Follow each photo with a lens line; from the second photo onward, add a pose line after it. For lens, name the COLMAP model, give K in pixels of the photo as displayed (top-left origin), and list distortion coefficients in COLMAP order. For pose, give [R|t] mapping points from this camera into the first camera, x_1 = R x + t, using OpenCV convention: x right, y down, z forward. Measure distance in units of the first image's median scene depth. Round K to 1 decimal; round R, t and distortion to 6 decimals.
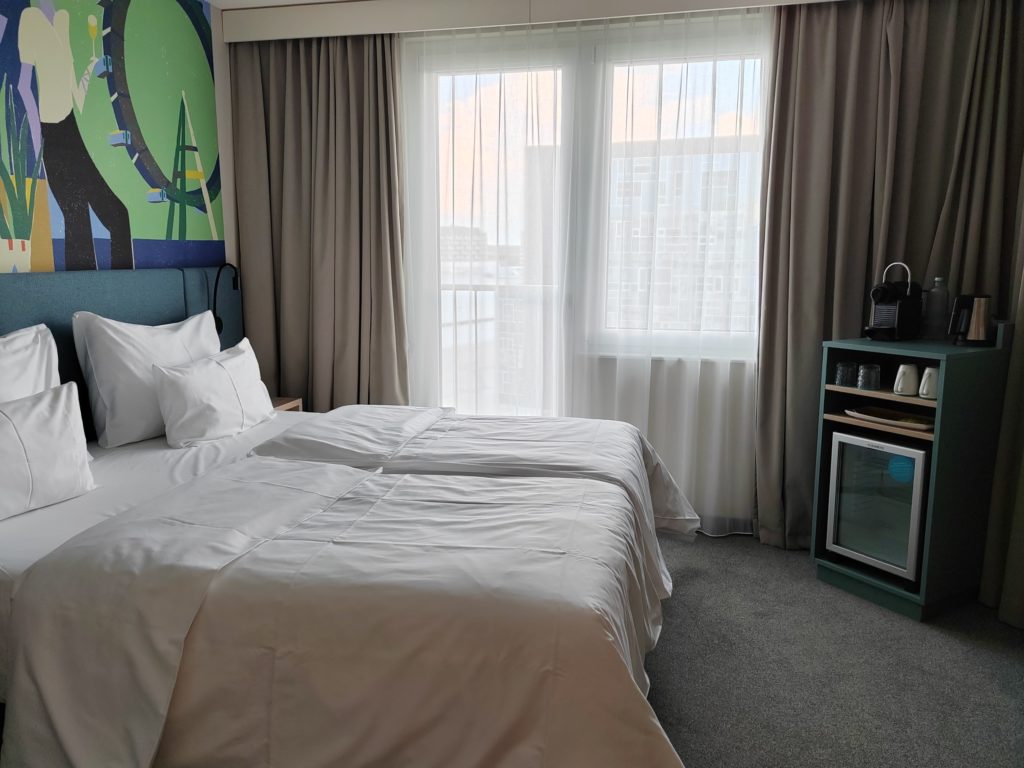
lens RADIAL K [[778.8, 0, 503.6], [0, 778.8, 387.5], [0, 0, 1]] dist [-0.003128, -0.006714]
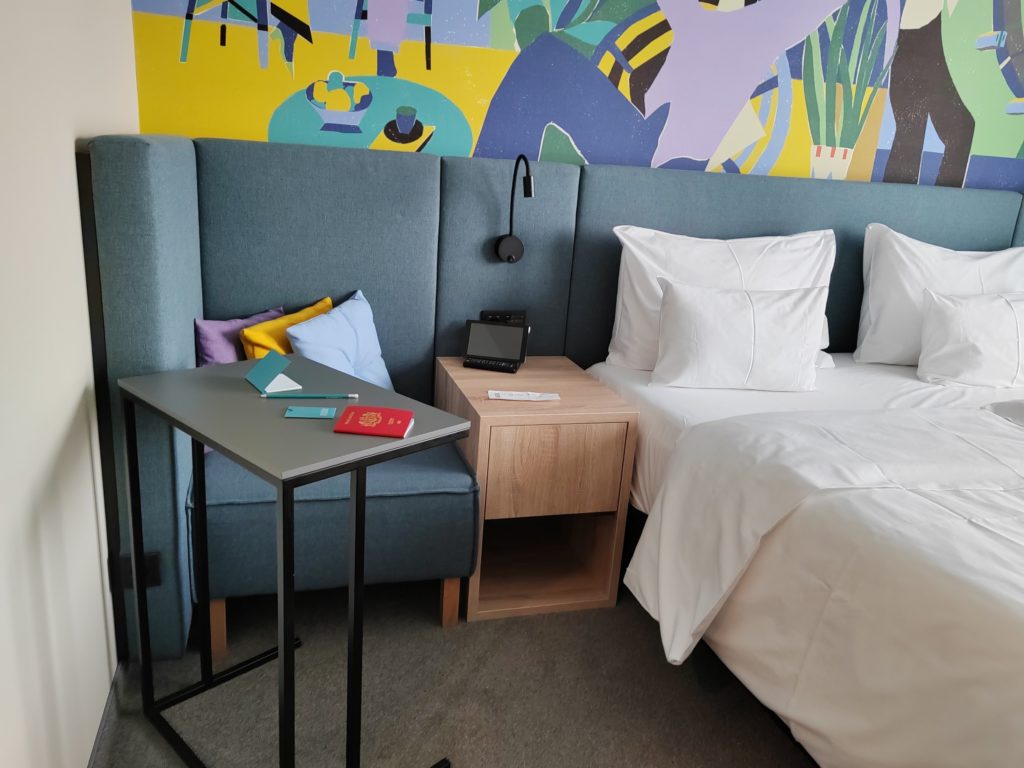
lens RADIAL K [[778.8, 0, 503.6], [0, 778.8, 387.5], [0, 0, 1]] dist [-0.003128, -0.006714]
pose [[0.452379, 0.280128, -0.846688, 0.149086], [-0.210320, 0.956120, 0.203961, 0.000917], [0.866671, 0.085808, 0.491445, 0.115277]]
